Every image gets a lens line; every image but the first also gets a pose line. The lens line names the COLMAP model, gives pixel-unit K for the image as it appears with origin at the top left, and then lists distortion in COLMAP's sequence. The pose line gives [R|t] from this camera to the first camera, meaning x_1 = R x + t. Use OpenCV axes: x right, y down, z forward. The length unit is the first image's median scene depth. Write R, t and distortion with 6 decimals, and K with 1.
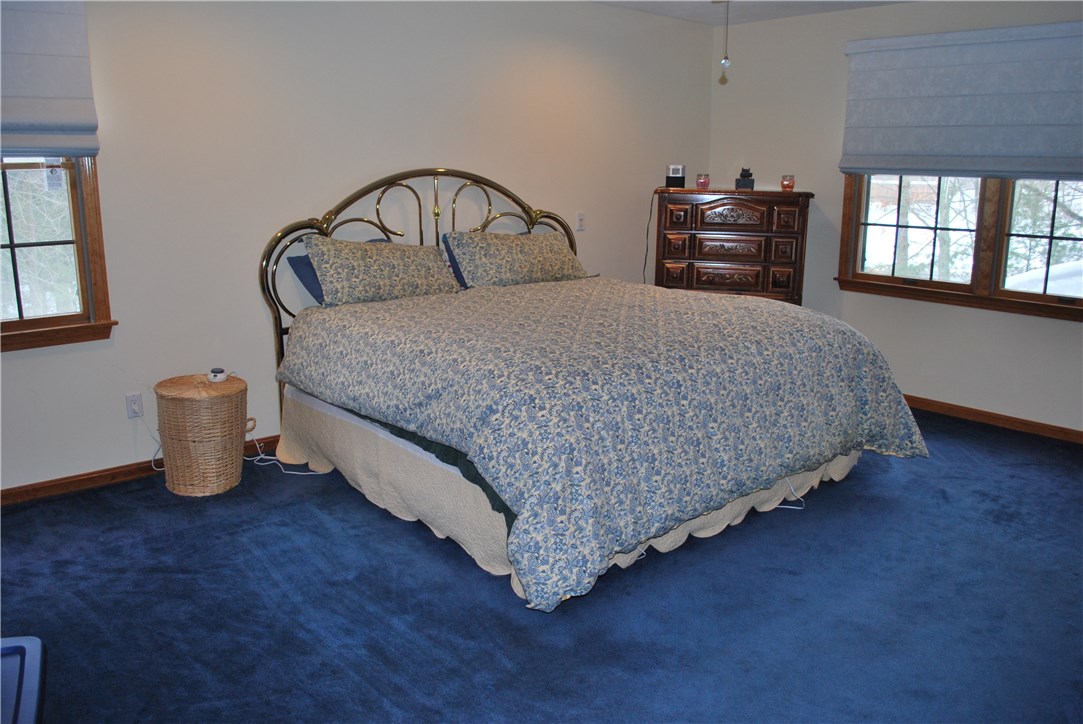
lens RADIAL K [[854.3, 0, 539.6], [0, 854.3, 359.4], [0, 0, 1]] dist [-0.084947, 0.012809]
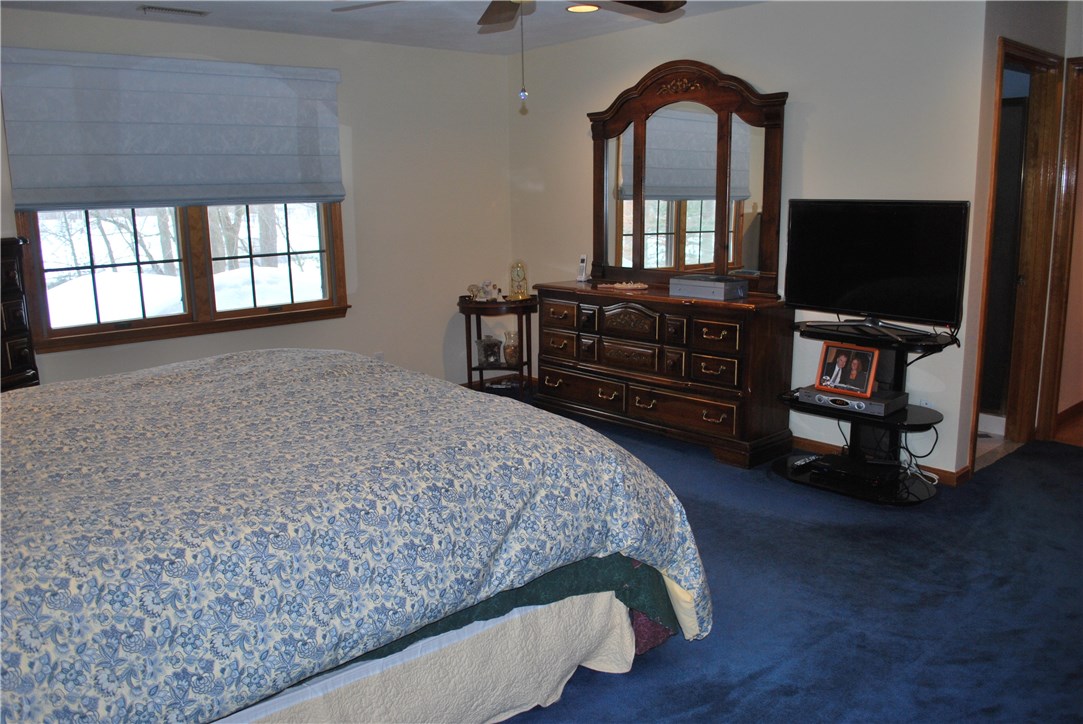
lens RADIAL K [[854.3, 0, 540.6], [0, 854.3, 366.3], [0, 0, 1]] dist [-0.084947, 0.012809]
pose [[-0.013086, -0.203866, 0.978911, -0.547589], [0.233511, 0.951302, 0.201238, -0.151194], [-0.972266, 0.231220, 0.035156, 0.647156]]
